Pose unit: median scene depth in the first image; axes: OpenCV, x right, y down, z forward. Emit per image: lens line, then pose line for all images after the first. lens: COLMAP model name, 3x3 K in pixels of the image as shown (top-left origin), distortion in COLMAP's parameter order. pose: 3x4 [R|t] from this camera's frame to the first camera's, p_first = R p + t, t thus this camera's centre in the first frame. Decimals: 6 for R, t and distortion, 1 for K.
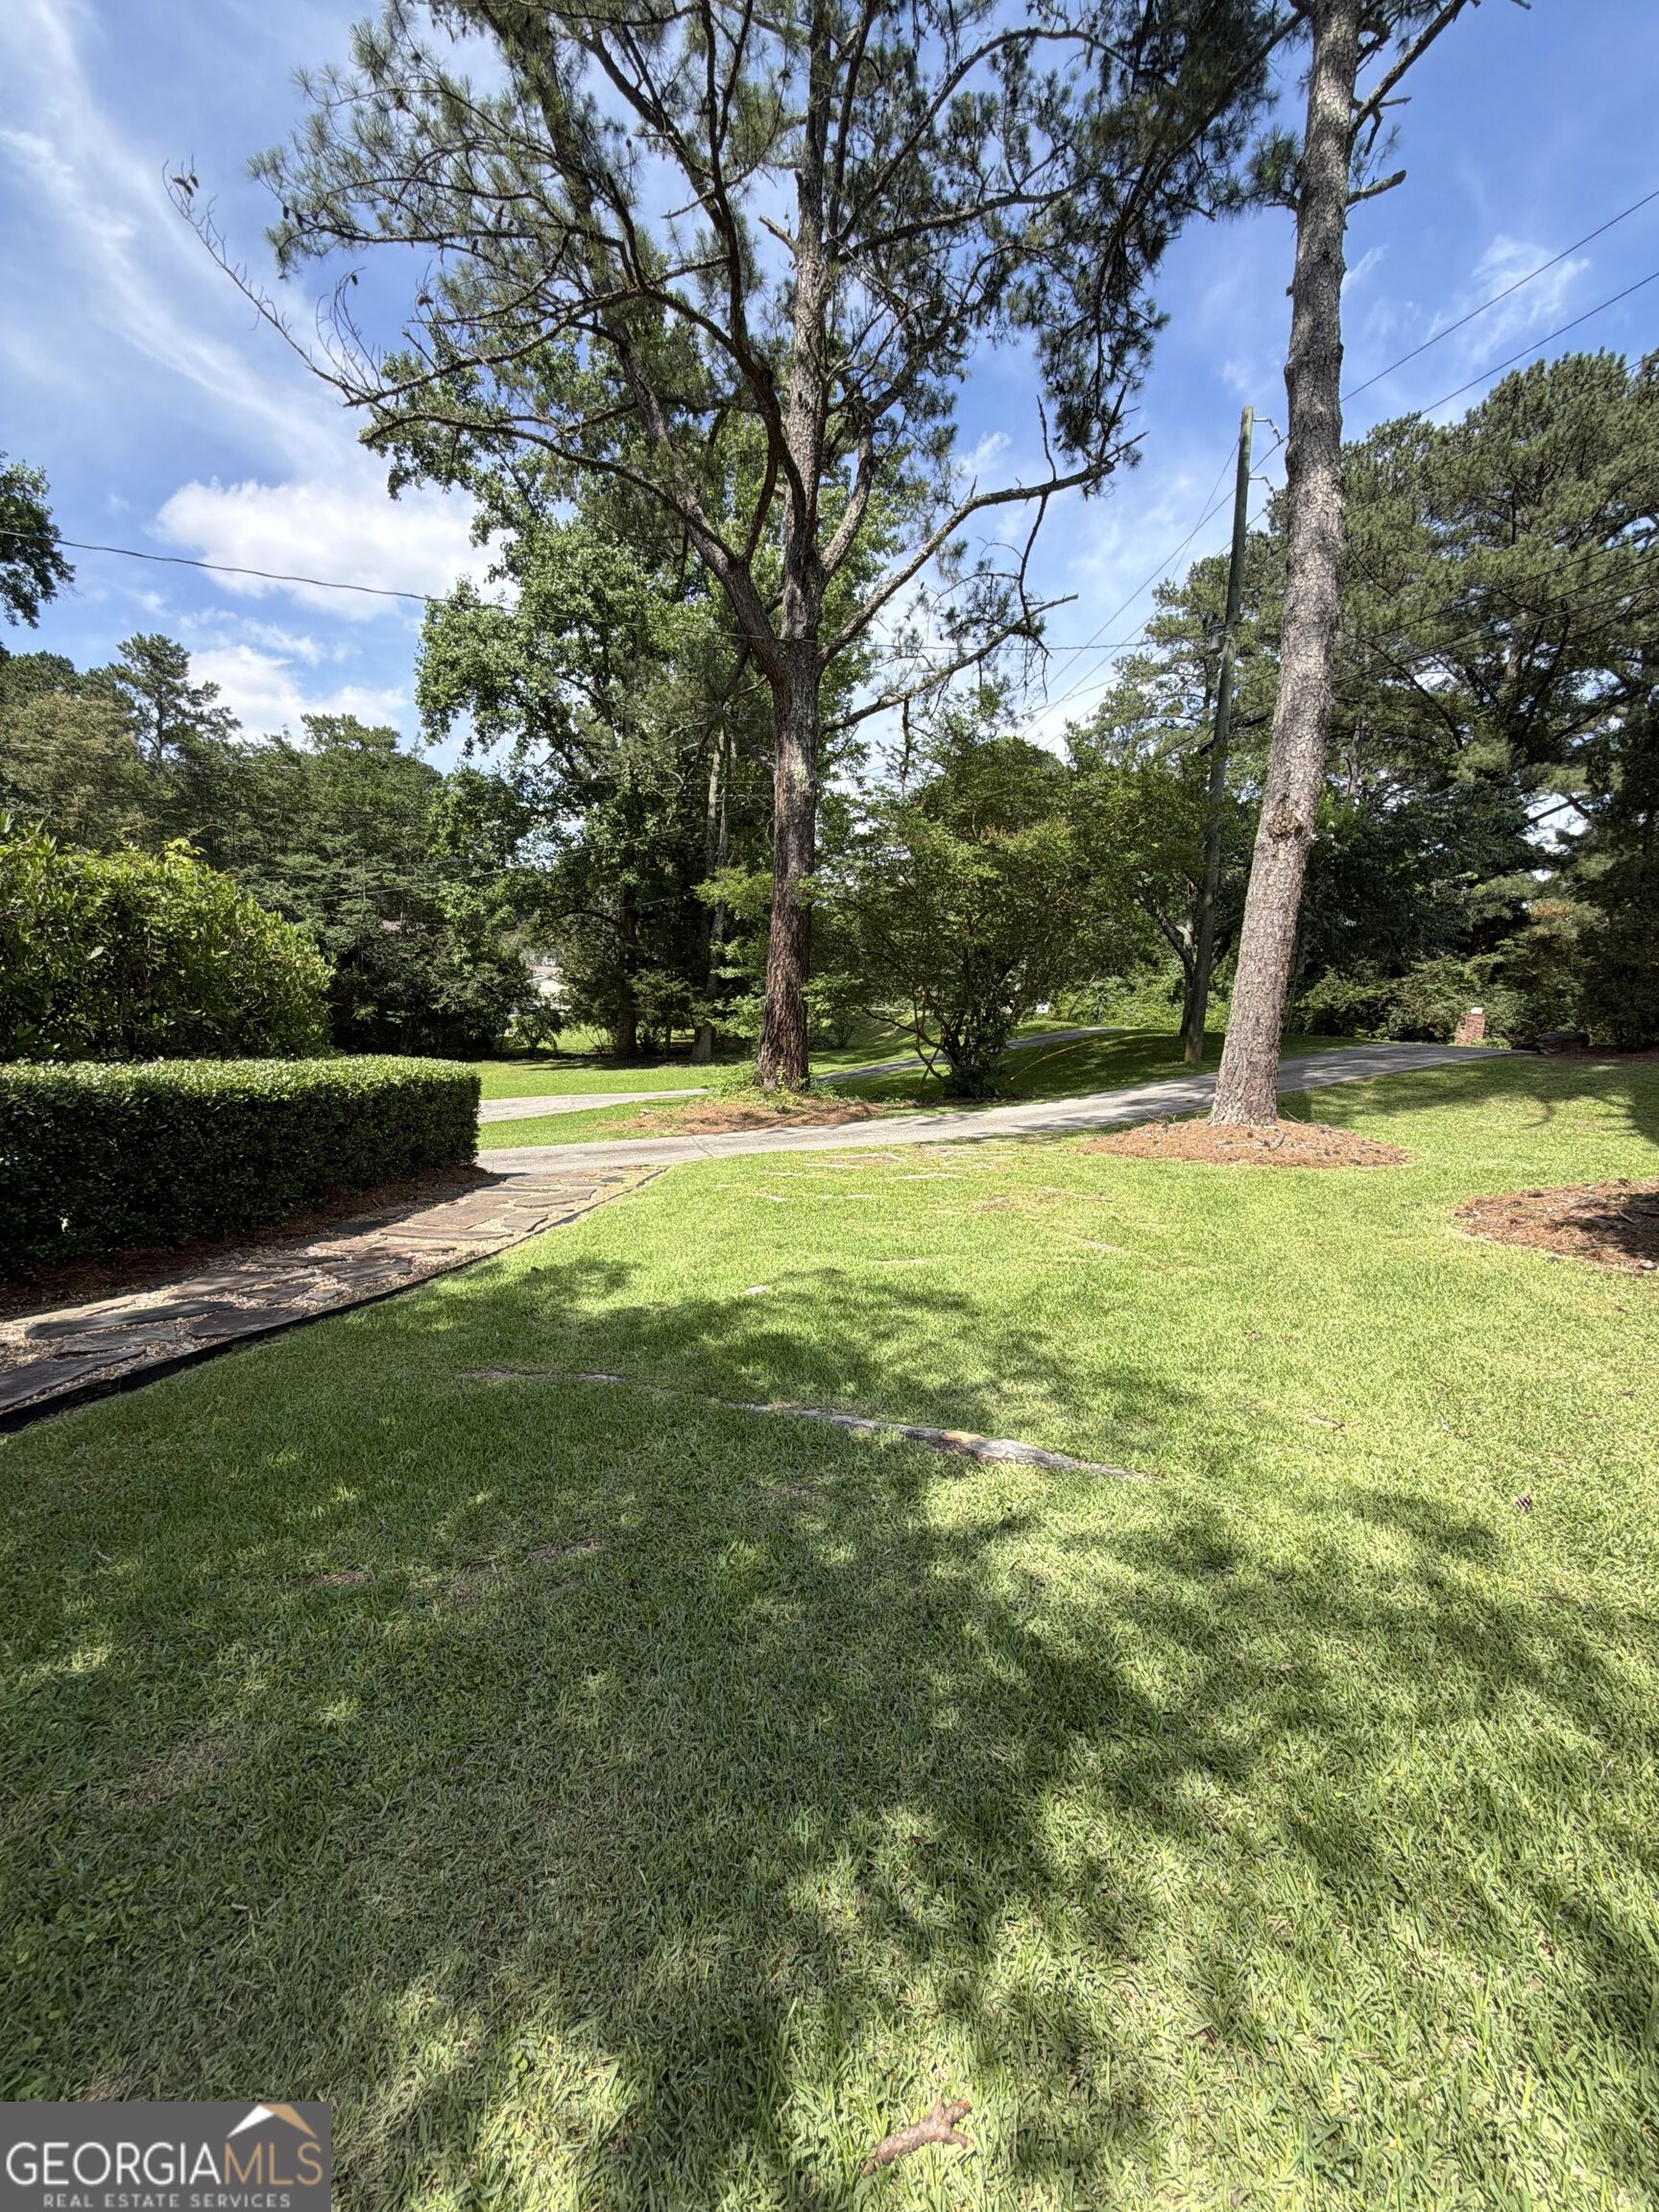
lens RADIAL K [[880.9, 0, 826.6], [0, 880.9, 1101.8], [0, 0, 1]] dist [0.001496, -0.000231]
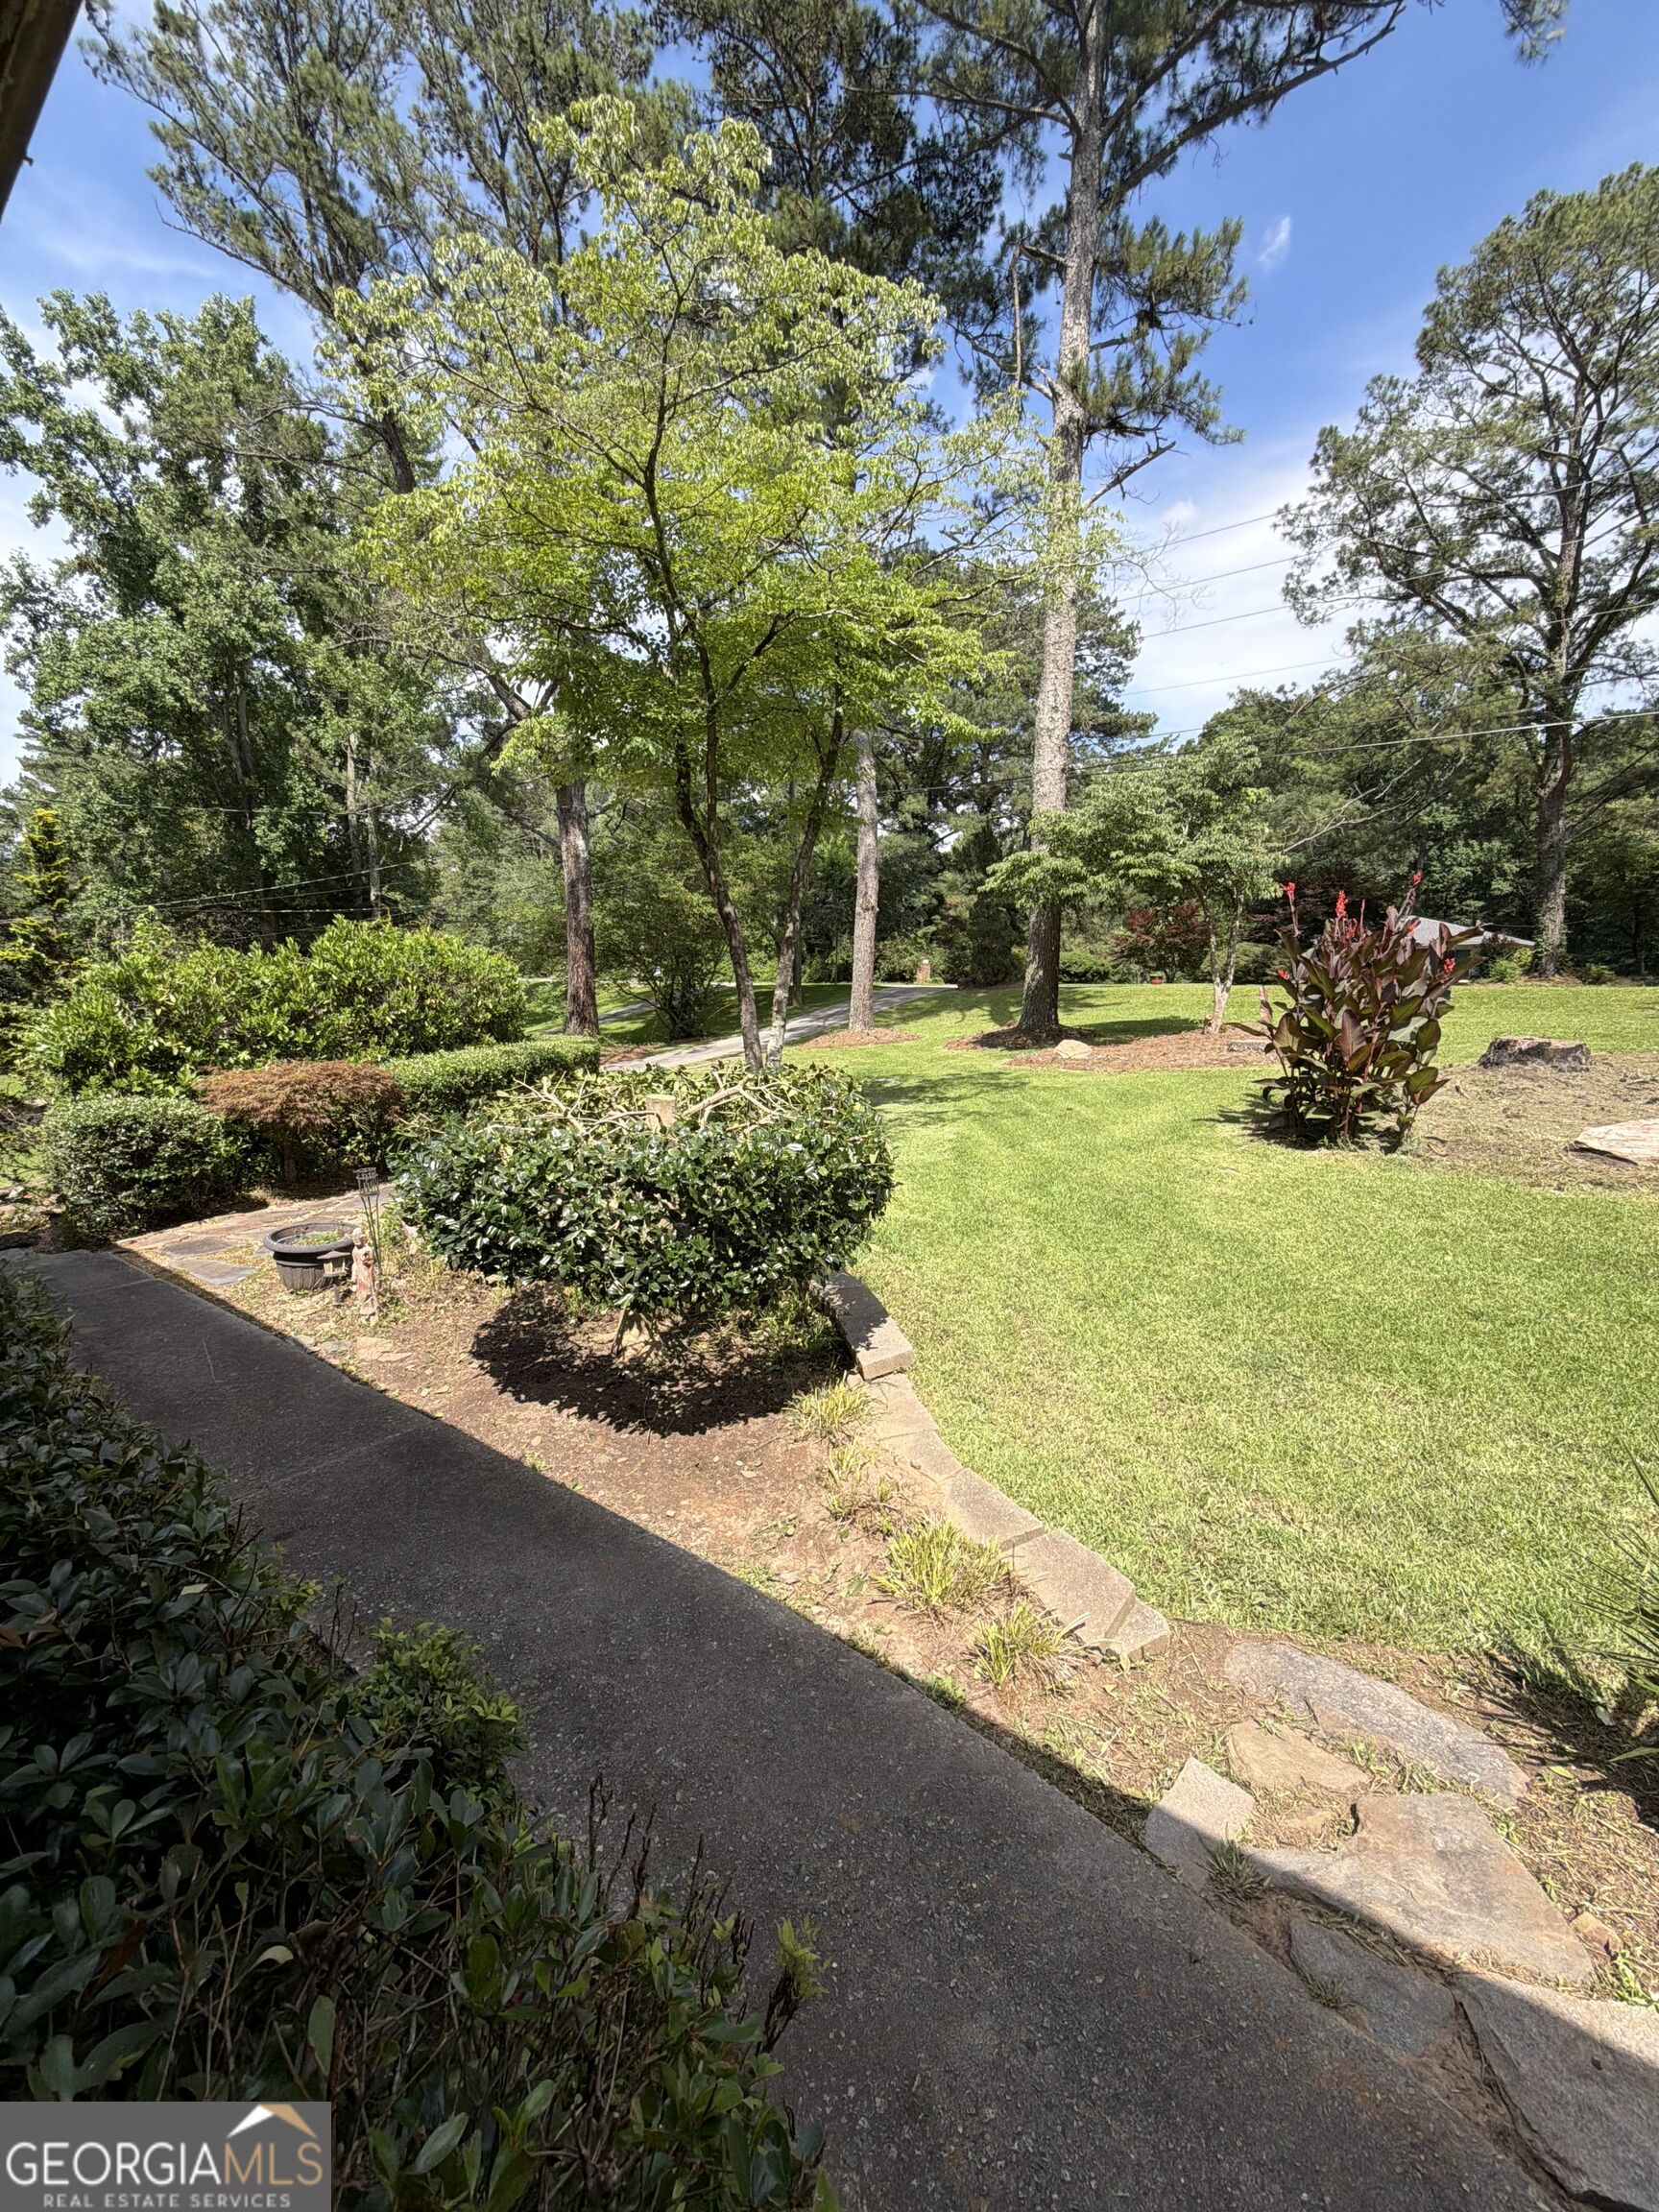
lens RADIAL K [[860.1, 0, 834.3], [0, 860.1, 1105.3], [0, 0, 1]] dist [0.000665, -0.000153]
pose [[0.856621, -0.136316, 0.497612, -0.457396], [0.106522, 0.990414, 0.087941, 0.007556], [-0.504830, -0.022325, 0.862930, -0.572889]]
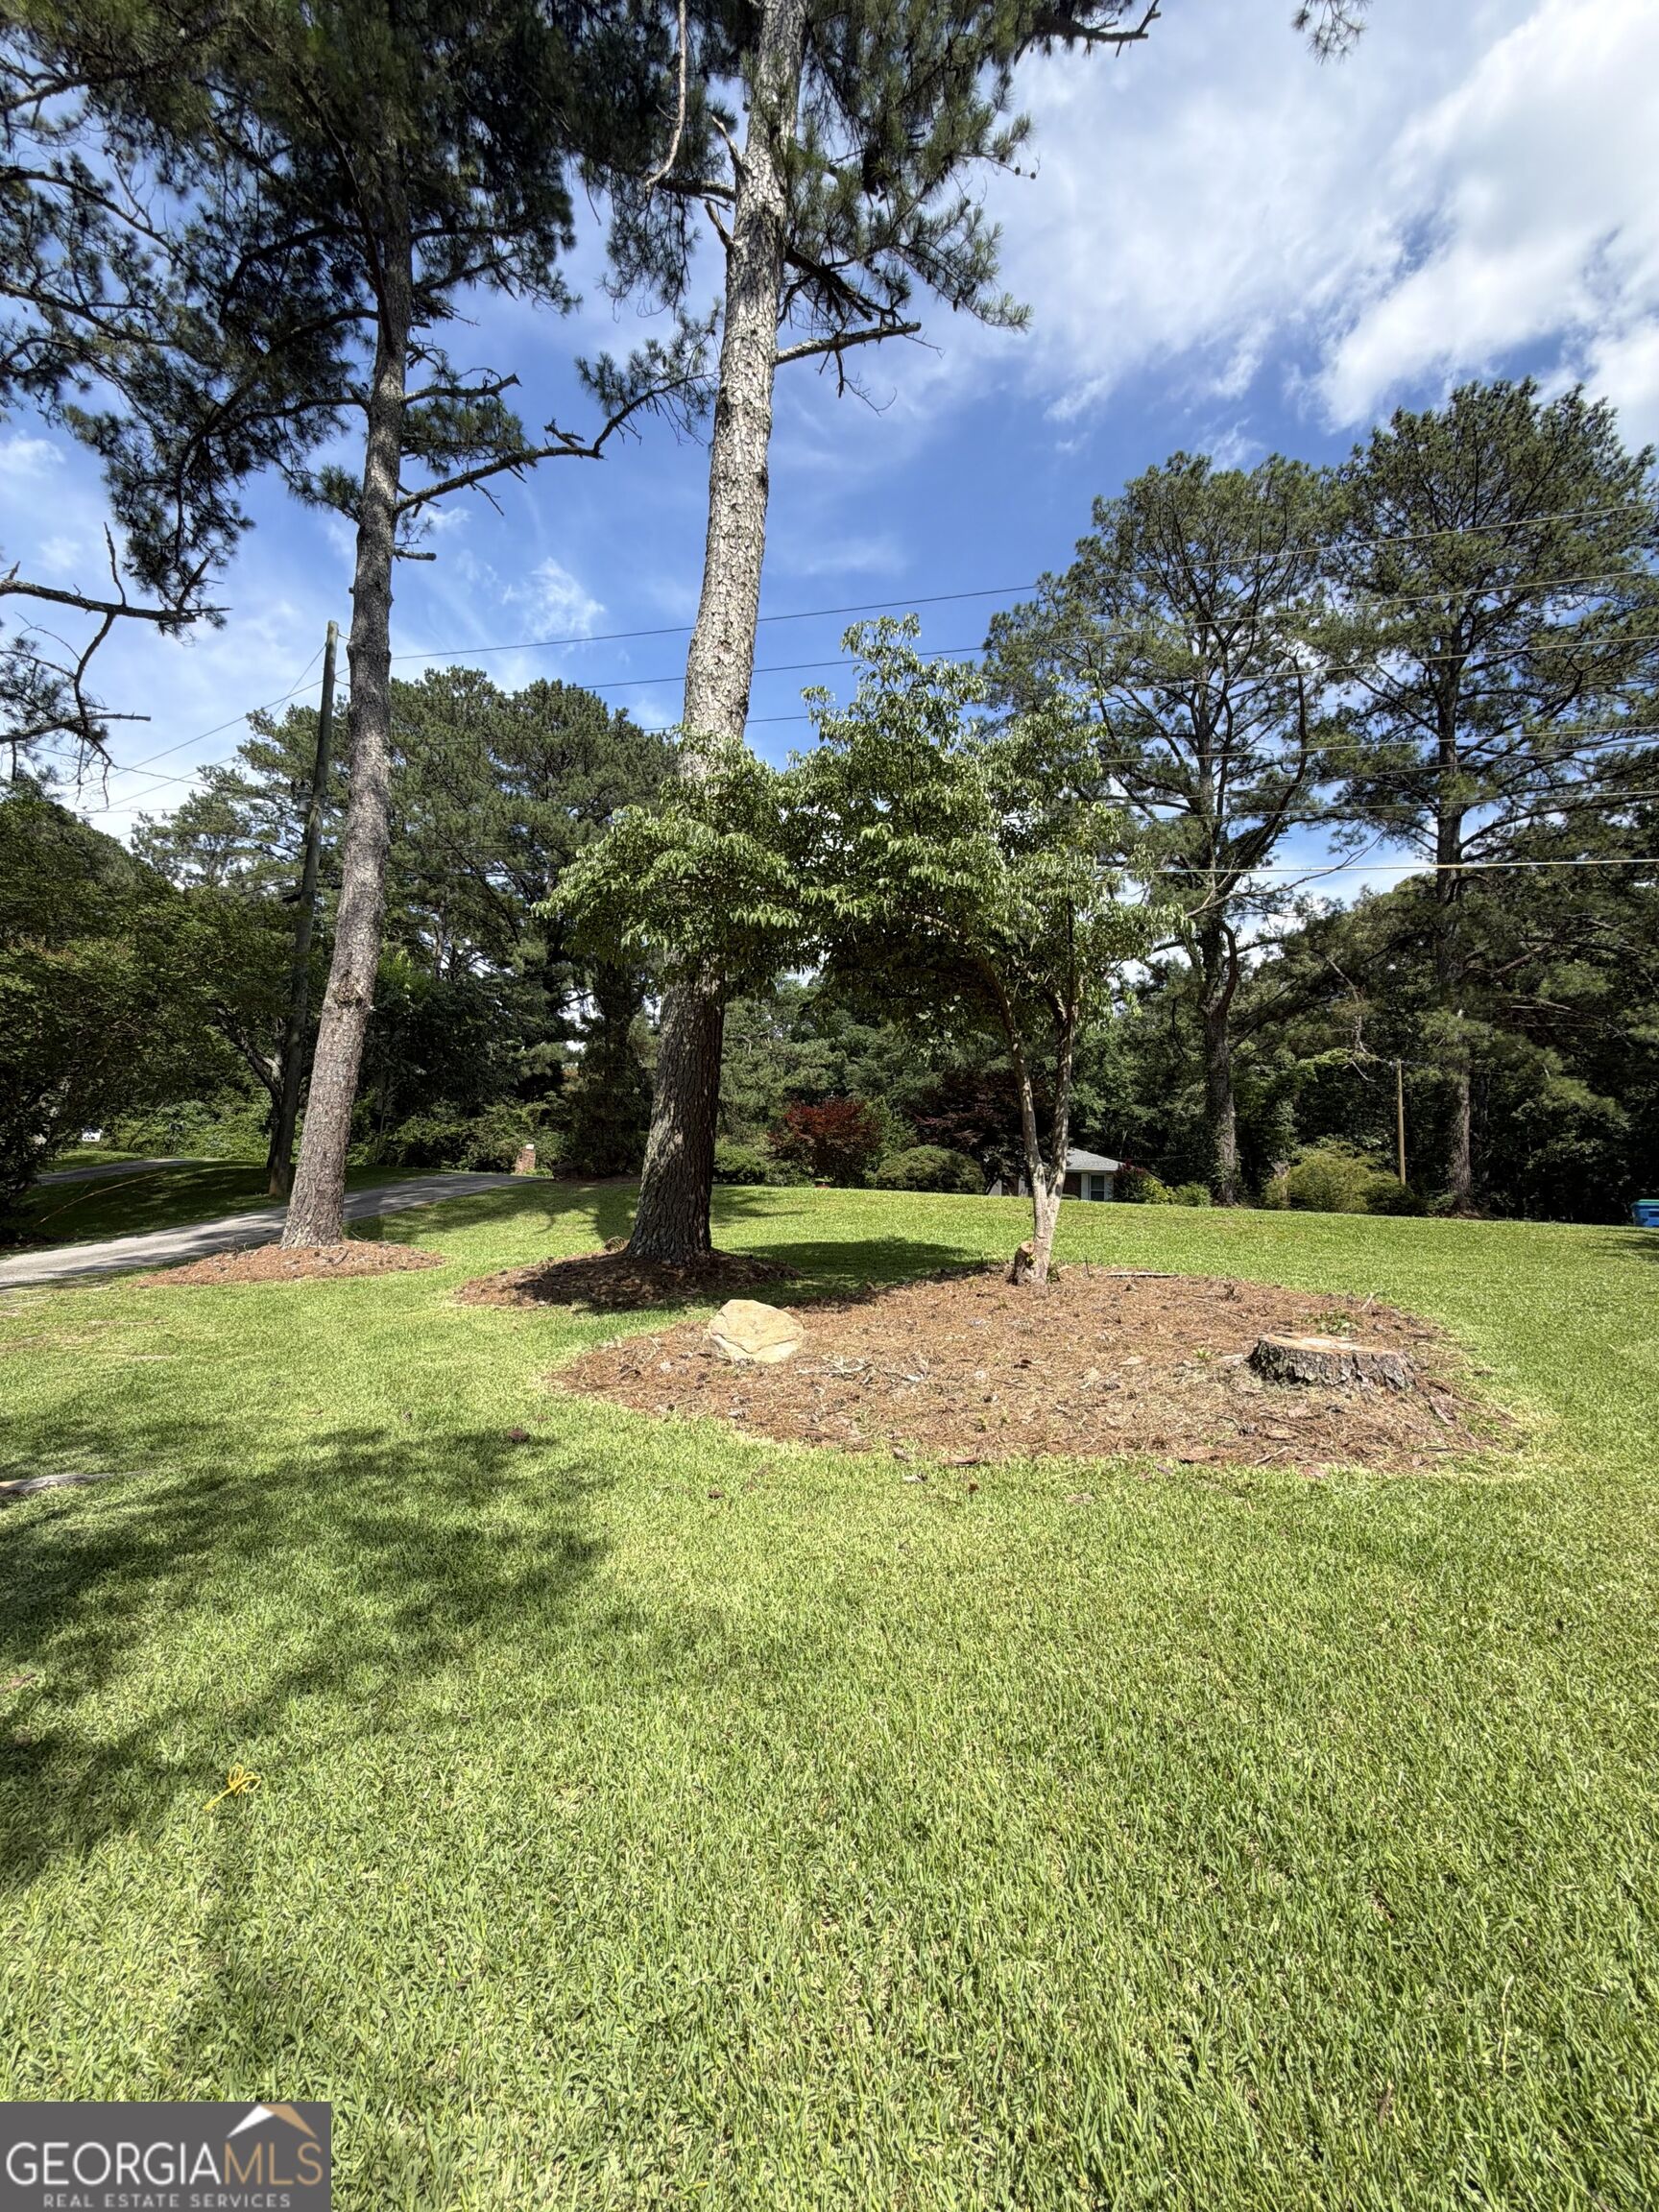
lens RADIAL K [[880.9, 0, 826.6], [0, 880.9, 1101.8], [0, 0, 1]] dist [0.001496, -0.000231]
pose [[0.594243, 0.055389, 0.802376, -0.034409], [0.064140, 0.991185, -0.115925, 0.009861], [-0.801724, 0.120352, 0.585452, -0.137539]]
